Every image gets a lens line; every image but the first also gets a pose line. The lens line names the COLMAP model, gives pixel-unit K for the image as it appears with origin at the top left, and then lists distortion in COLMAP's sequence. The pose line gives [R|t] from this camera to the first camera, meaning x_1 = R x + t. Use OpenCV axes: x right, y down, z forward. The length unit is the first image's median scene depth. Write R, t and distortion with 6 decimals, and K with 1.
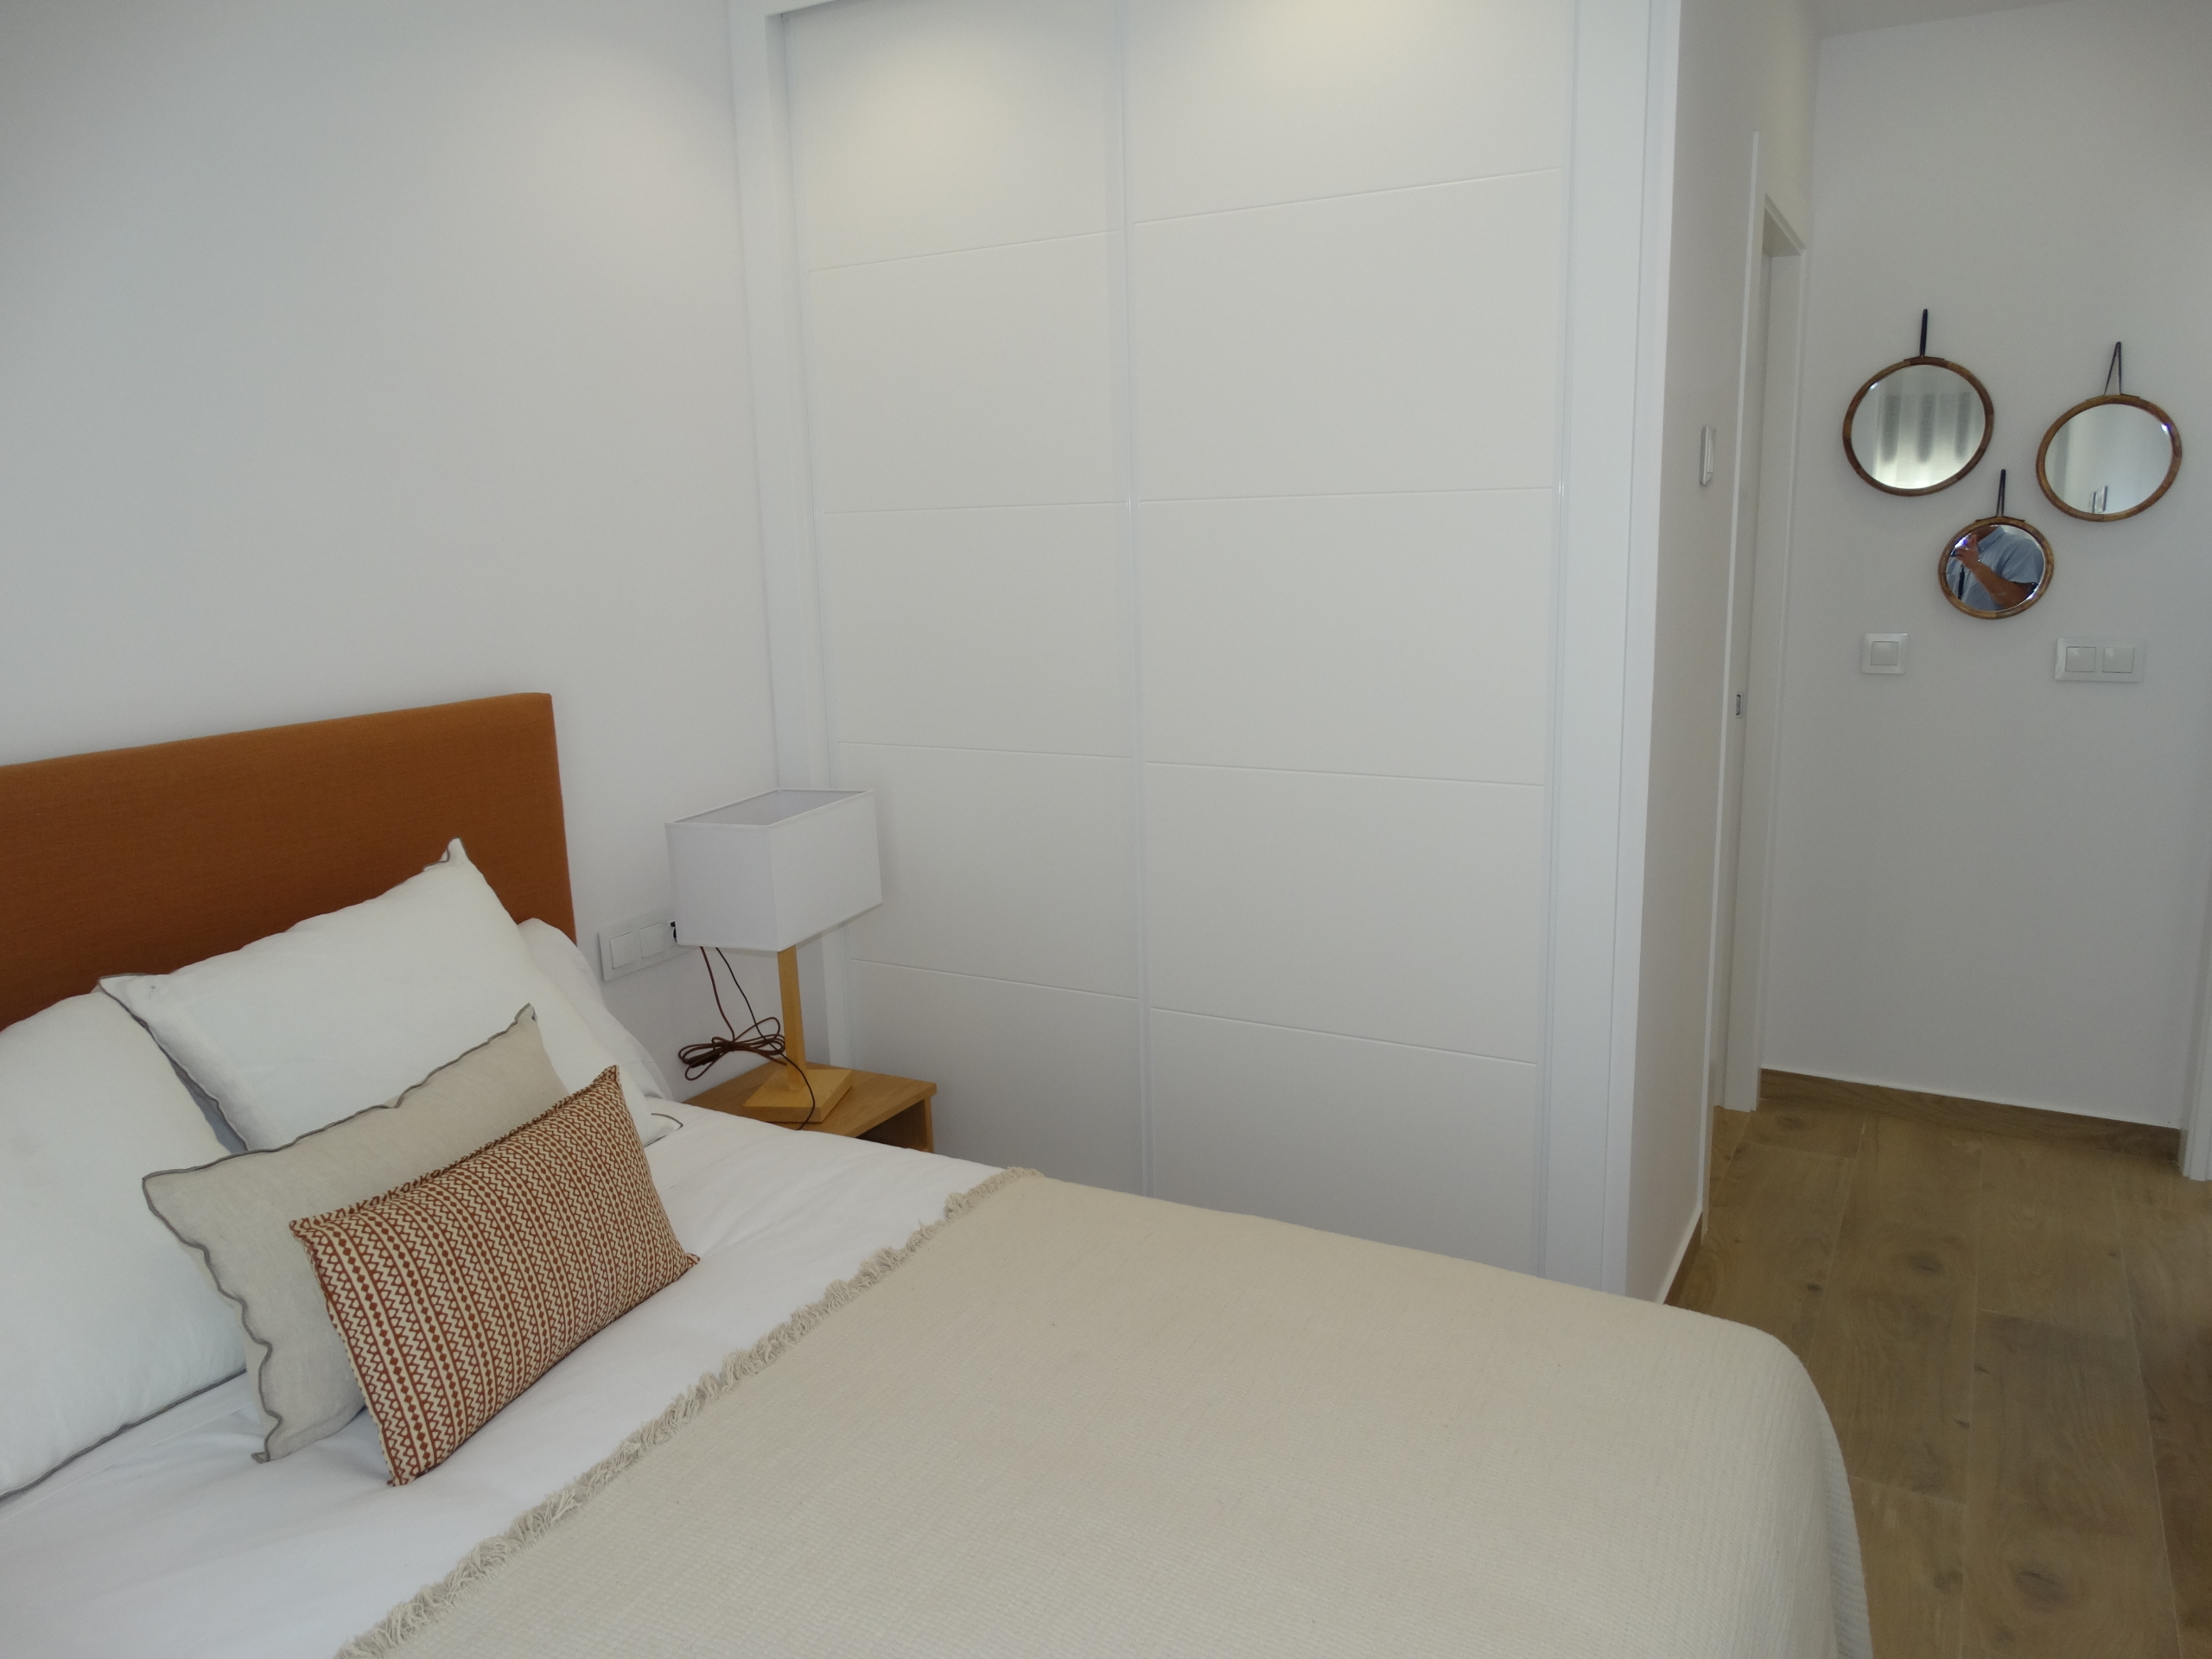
lens RADIAL K [[1542.1, 0, 1109.5], [0, 1542.1, 797.3], [0, 0, 1]] dist [-0.002185, -0.000024]
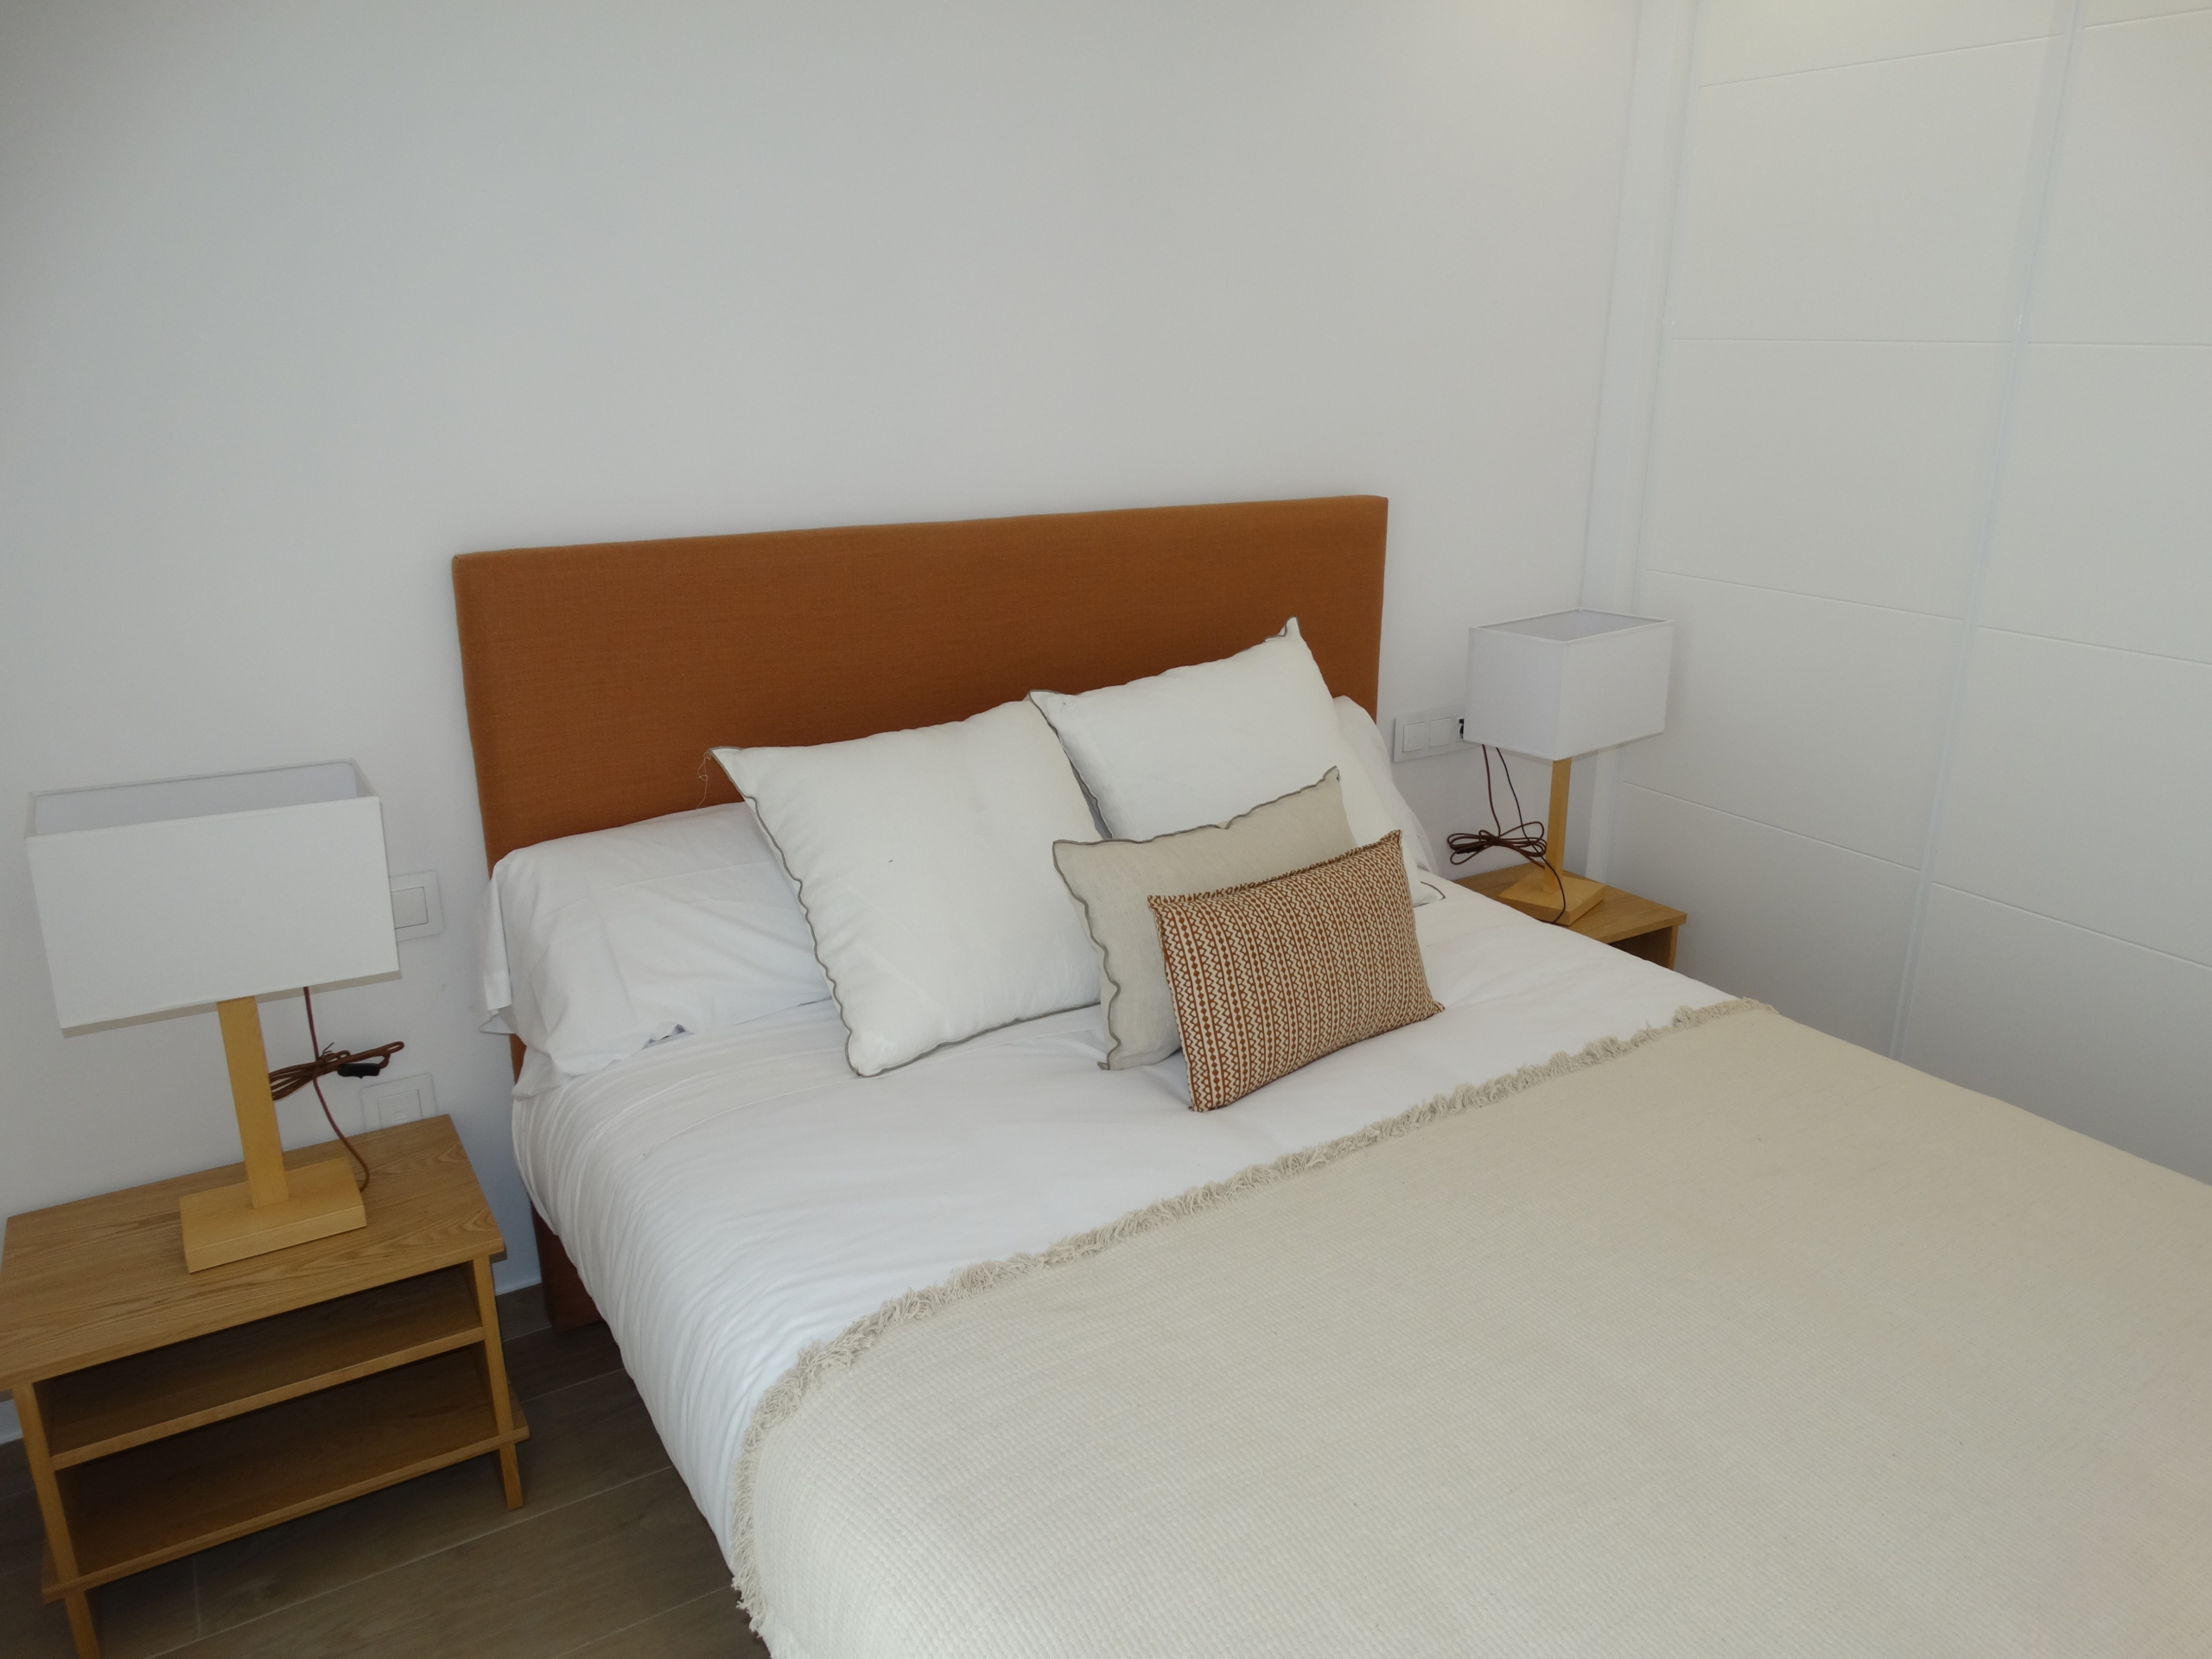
lens RADIAL K [[1542.1, 0, 1109.5], [0, 1542.1, 797.3], [0, 0, 1]] dist [-0.002185, -0.000024]
pose [[0.869356, 0.177082, -0.461369, 0.019794], [-0.119939, 0.981287, 0.150636, 0.001627], [0.479411, -0.075620, 0.874327, -0.115535]]
